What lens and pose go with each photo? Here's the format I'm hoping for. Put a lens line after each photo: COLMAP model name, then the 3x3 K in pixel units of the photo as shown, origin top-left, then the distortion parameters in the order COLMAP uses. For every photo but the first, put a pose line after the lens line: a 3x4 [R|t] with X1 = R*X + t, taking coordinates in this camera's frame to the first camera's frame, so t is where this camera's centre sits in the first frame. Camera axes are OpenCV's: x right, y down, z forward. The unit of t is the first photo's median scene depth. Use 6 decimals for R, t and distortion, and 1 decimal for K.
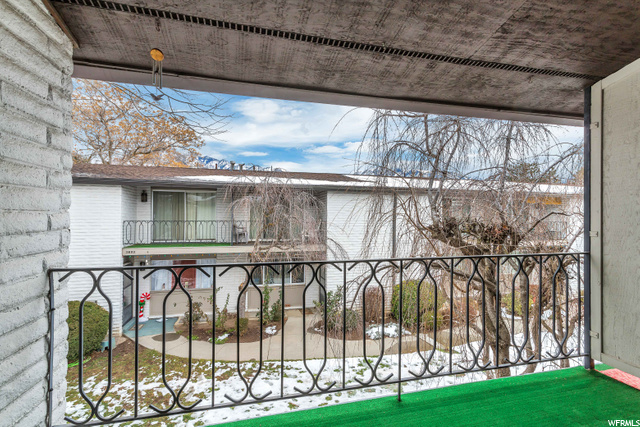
lens RADIAL K [[305.0, 0, 321.1], [0, 305.0, 214.1], [0, 0, 1]] dist [0.000028, 0.000001]
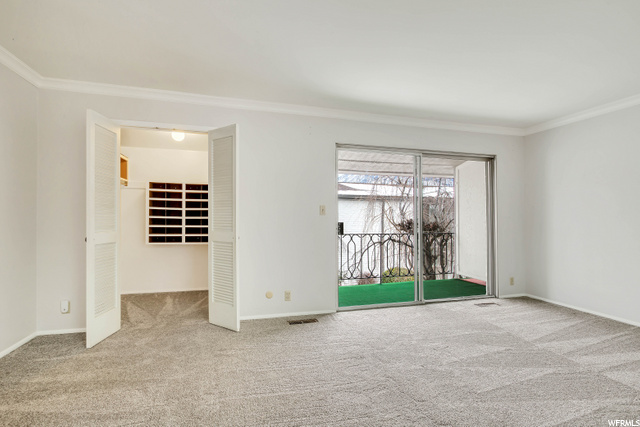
lens RADIAL K [[309.9, 0, 320.2], [0, 309.9, 215.2], [0, 0, 1]] dist [0.005160, 0.001321]
pose [[0.999522, 0.002251, 0.030836, -0.184568], [-0.002144, 0.999992, -0.003514, -0.004690], [-0.030843, 0.003446, 0.999518, -0.878161]]
